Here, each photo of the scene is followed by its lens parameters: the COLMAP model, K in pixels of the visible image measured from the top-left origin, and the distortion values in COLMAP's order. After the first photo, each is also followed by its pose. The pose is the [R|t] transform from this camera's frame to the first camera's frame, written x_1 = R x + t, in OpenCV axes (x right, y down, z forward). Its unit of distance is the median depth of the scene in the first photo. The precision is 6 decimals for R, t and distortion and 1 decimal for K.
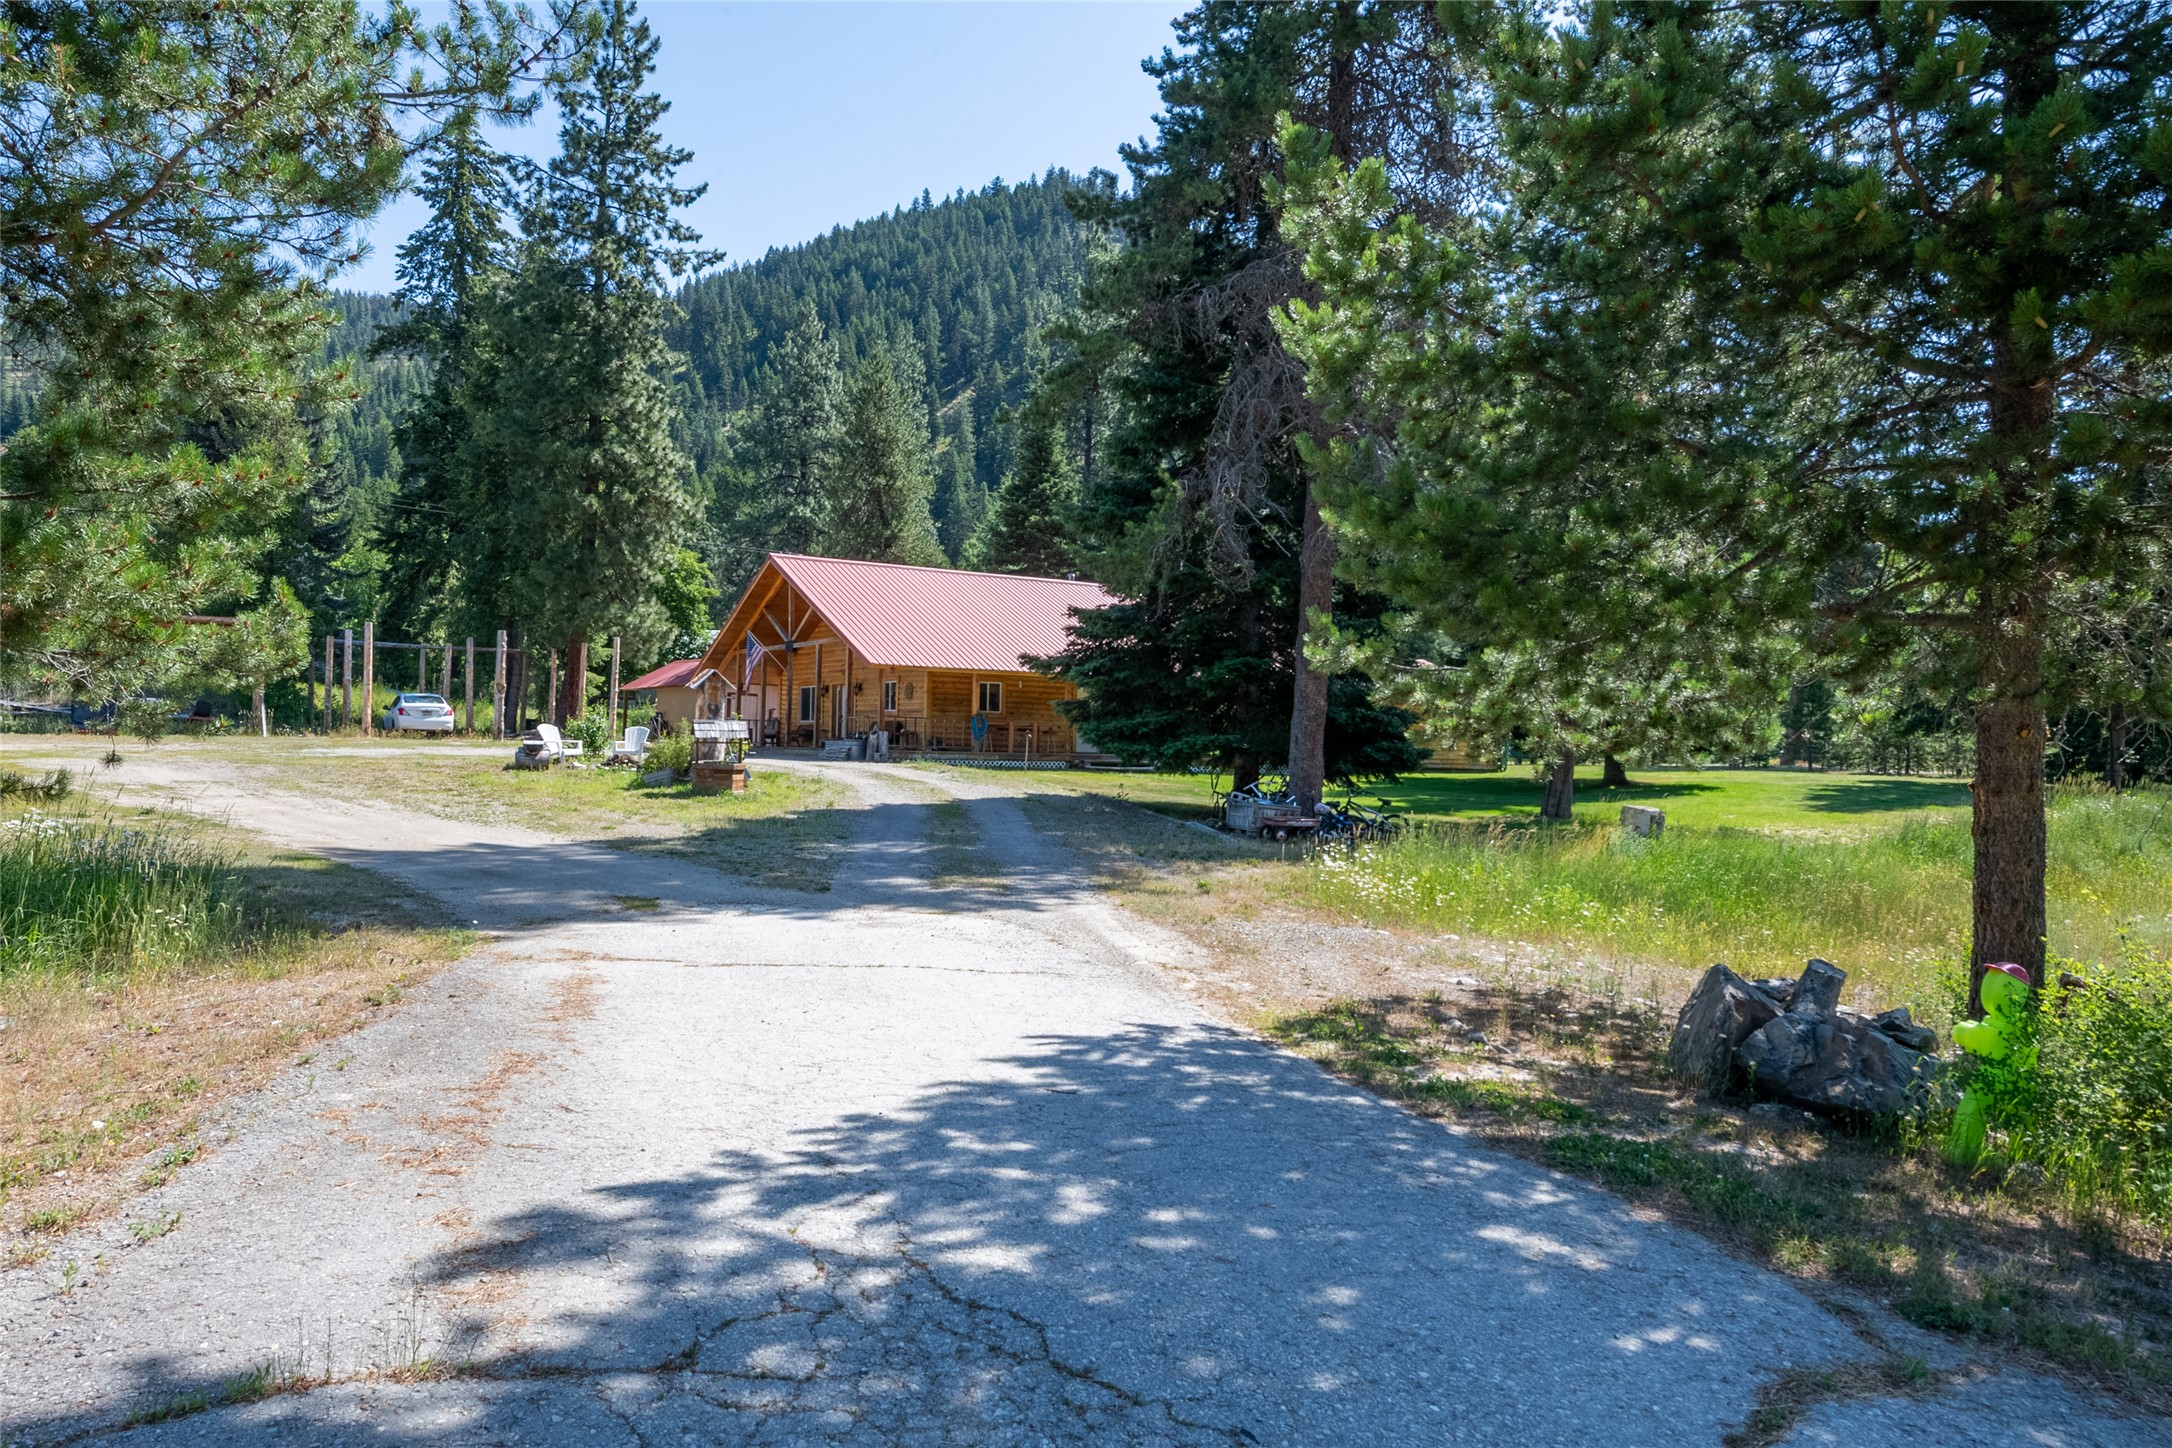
lens RADIAL K [[1357.1, 0, 1083.3], [0, 1357.1, 725.5], [0, 0, 1]] dist [0.003180, 0.001016]
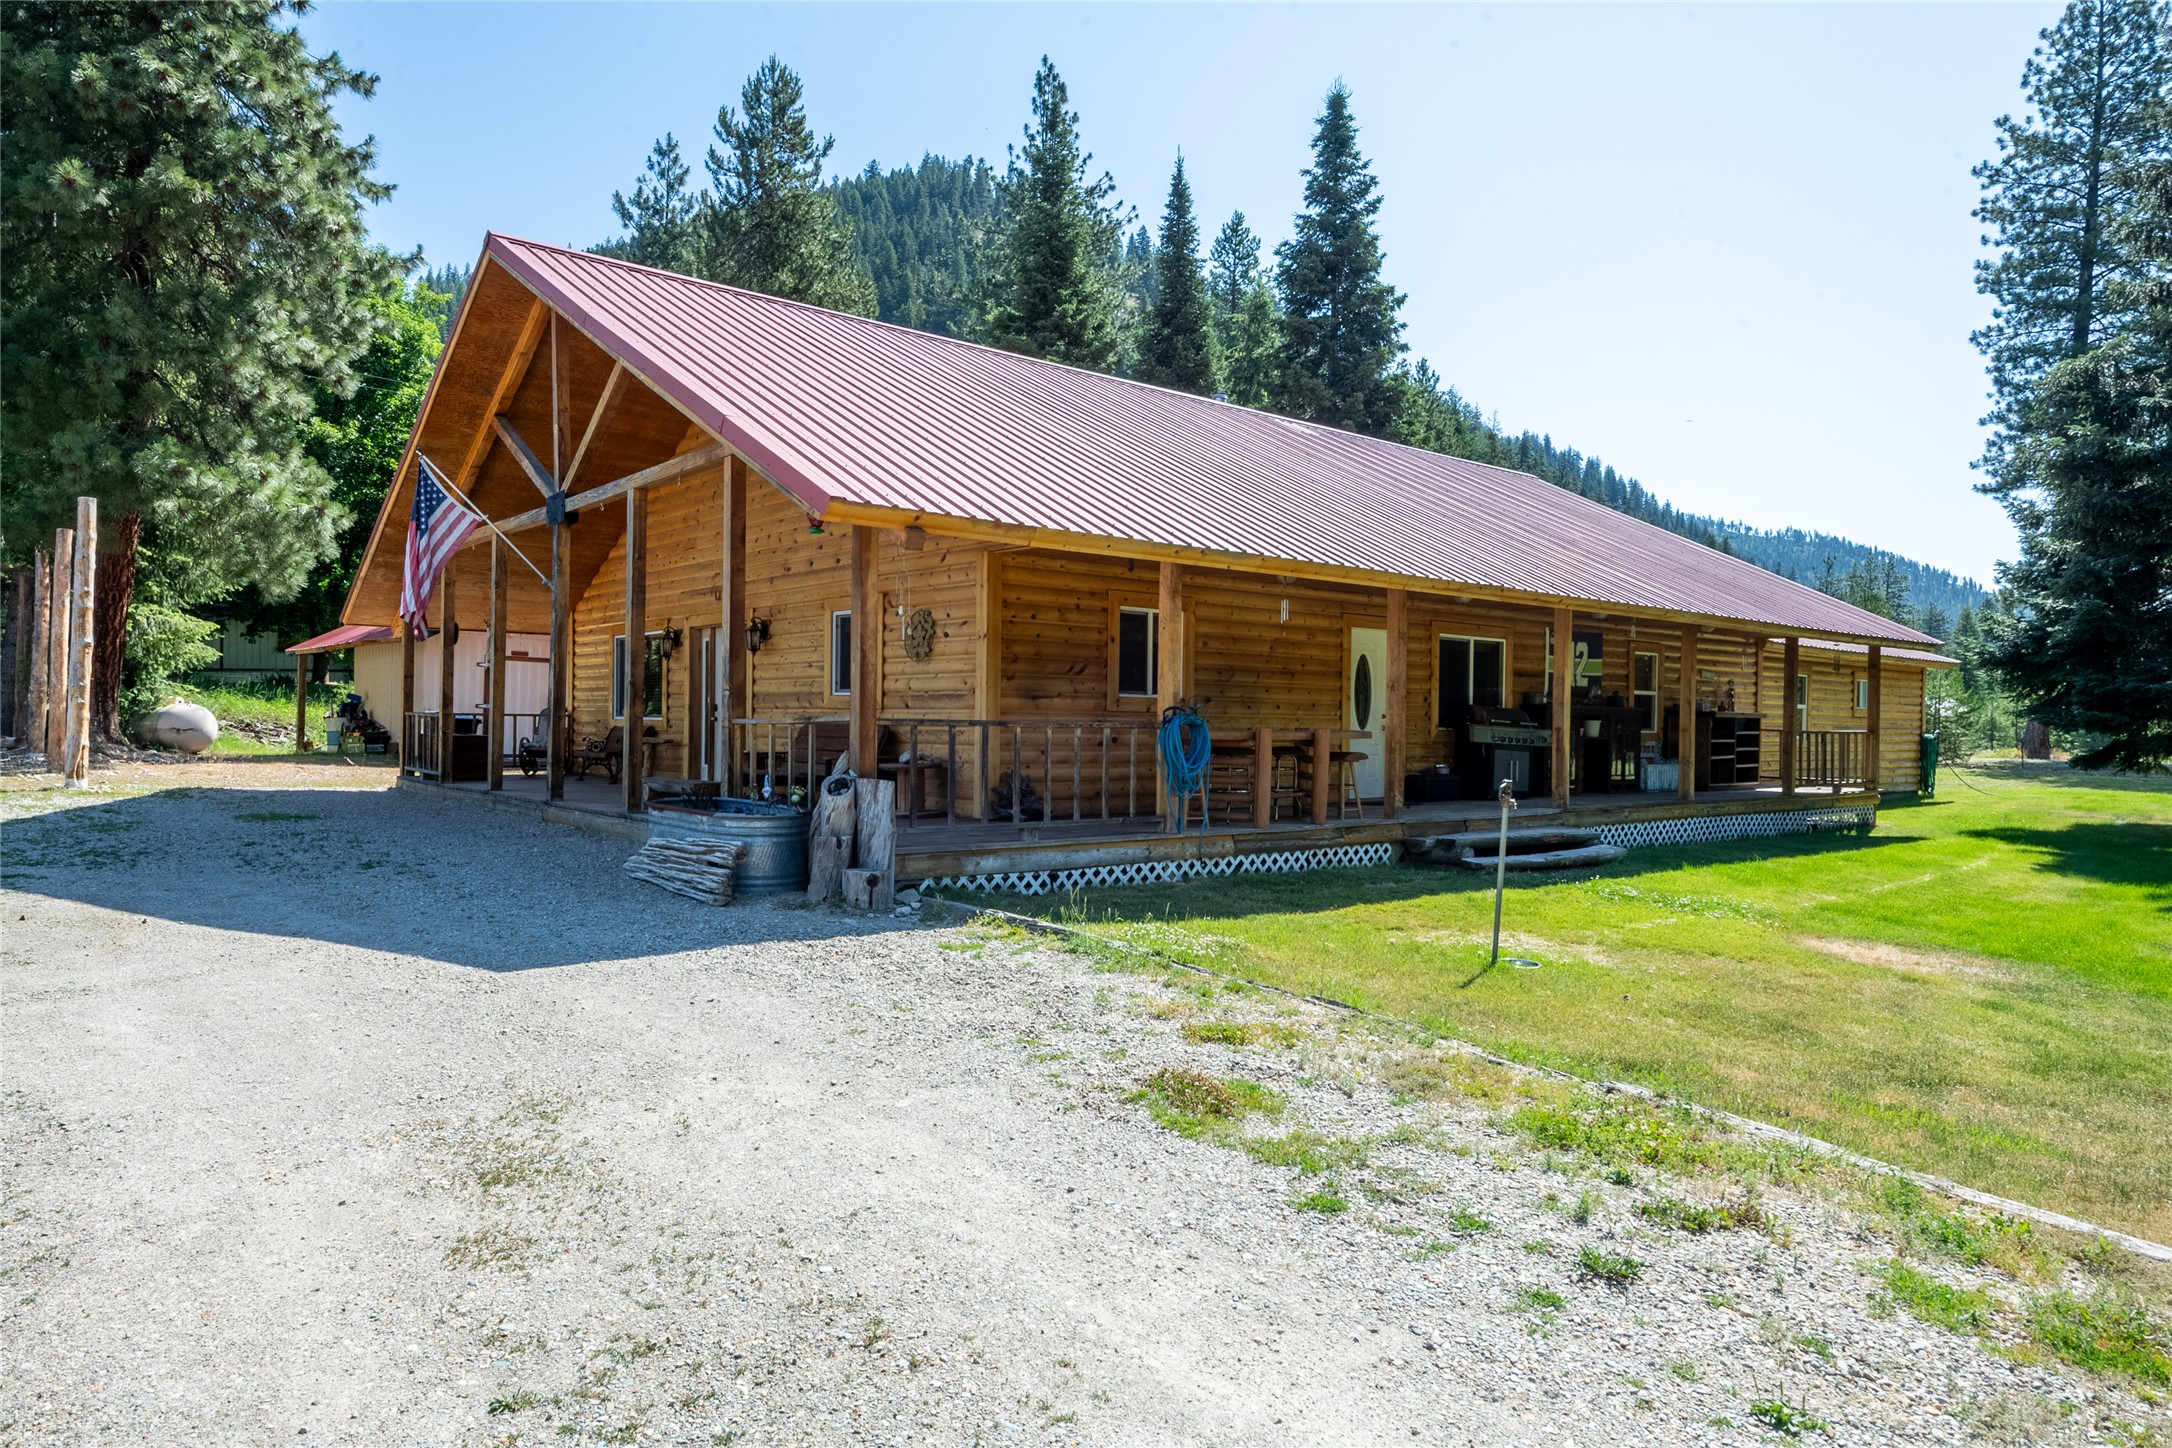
lens RADIAL K [[1357.1, 0, 1090.1], [0, 1357.1, 725.4], [0, 0, 1]] dist [0.003180, 0.001016]
pose [[0.996220, -0.011641, 0.086082, -0.110617], [0.009972, 0.999754, 0.019798, -0.009184], [-0.086291, -0.018864, 0.996091, 0.637330]]
